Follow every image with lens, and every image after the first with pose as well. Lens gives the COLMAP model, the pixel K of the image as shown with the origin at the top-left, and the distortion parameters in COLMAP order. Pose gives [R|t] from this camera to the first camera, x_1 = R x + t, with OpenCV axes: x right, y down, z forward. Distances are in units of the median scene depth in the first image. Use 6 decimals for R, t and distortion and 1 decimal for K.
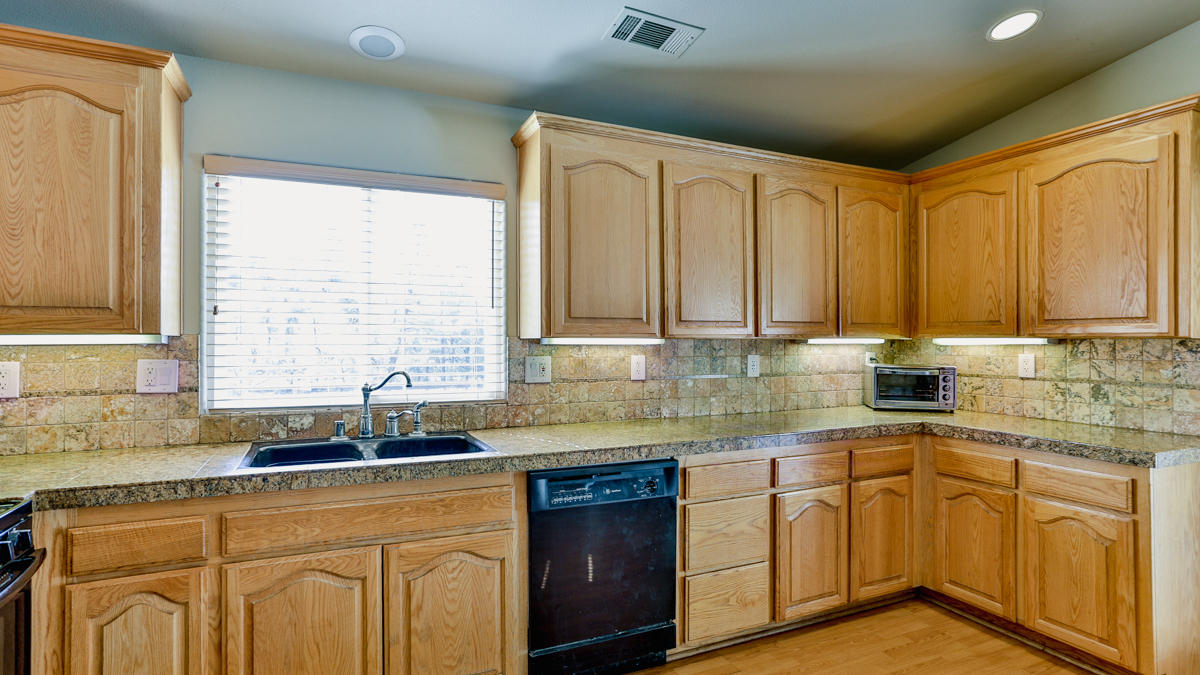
lens RADIAL K [[599.2, 0, 618.2], [0, 599.2, 336.7], [0, 0, 1]] dist [-0.043092, 0.026891]
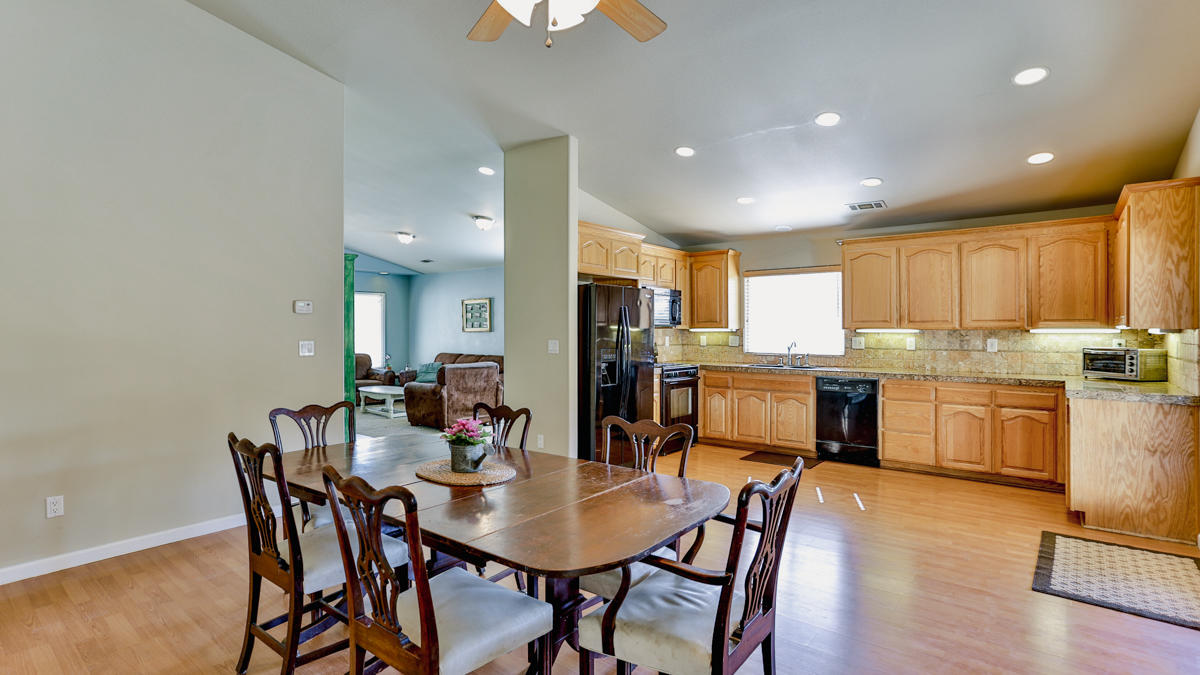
lens RADIAL K [[556.7, 0, 655.4], [0, 556.7, 331.2], [0, 0, 1]] dist [0.026532, 0.000720]
pose [[0.521426, 0.000827, -0.853296, 1.363700], [0.004577, 0.999982, 0.003766, -0.002754], [0.853284, -0.005870, 0.521413, -0.826477]]
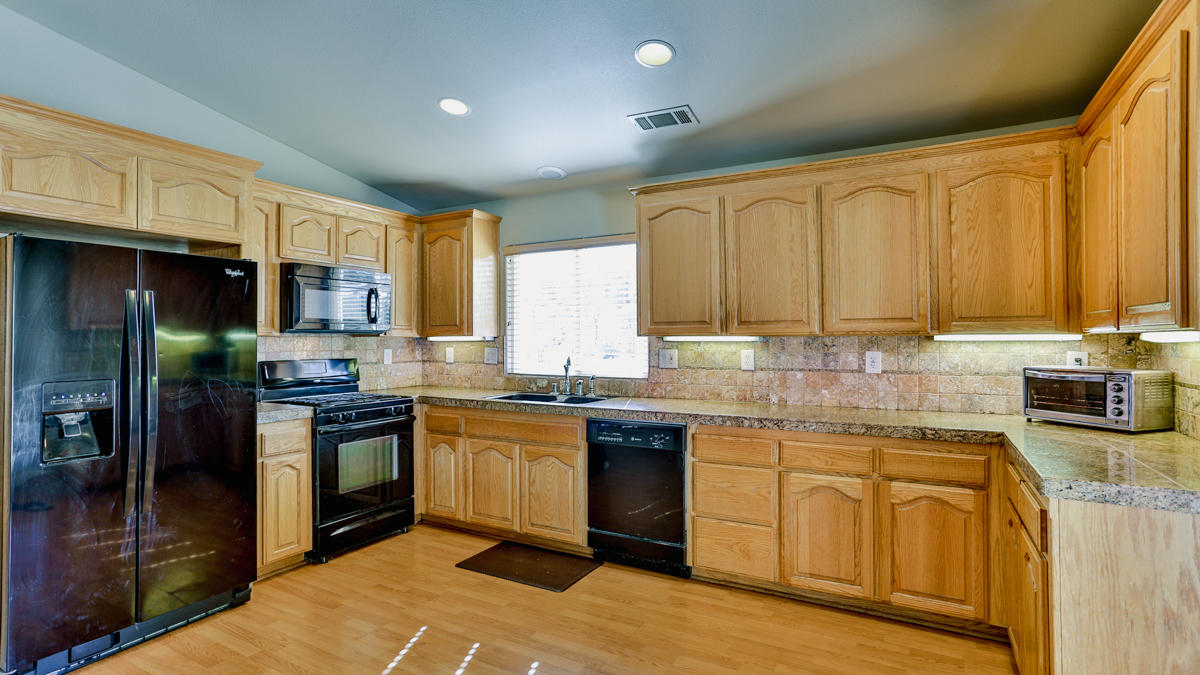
lens RADIAL K [[580.5, 0, 585.7], [0, 580.5, 332.9], [0, 0, 1]] dist [-0.041397, 0.023415]
pose [[0.591610, -0.010093, -0.806161, 0.898525], [0.008822, 0.999943, -0.006045, 0.000739], [0.806176, -0.003536, 0.591665, 0.038044]]
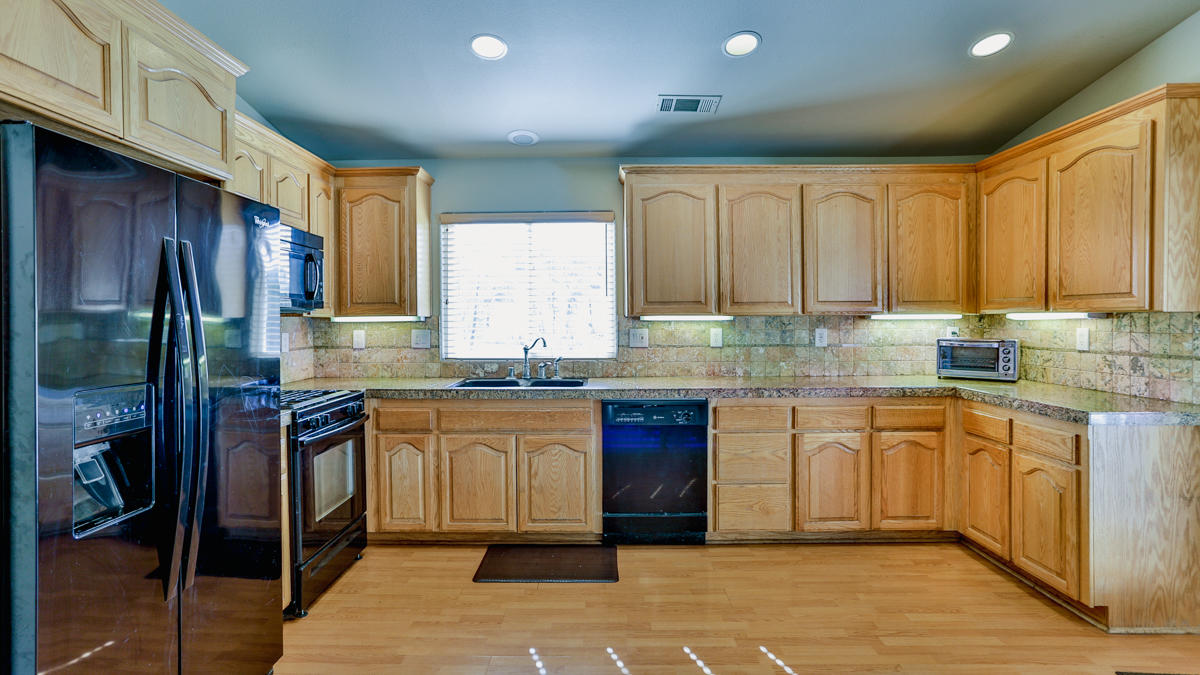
lens RADIAL K [[584.3, 0, 606.3], [0, 584.3, 323.9], [0, 0, 1]] dist [-0.044840, 0.029935]
pose [[0.906331, -0.002182, -0.422563, 0.409118], [0.008699, 0.999871, 0.013497, 0.001530], [0.422479, -0.015909, 0.906233, -0.317642]]
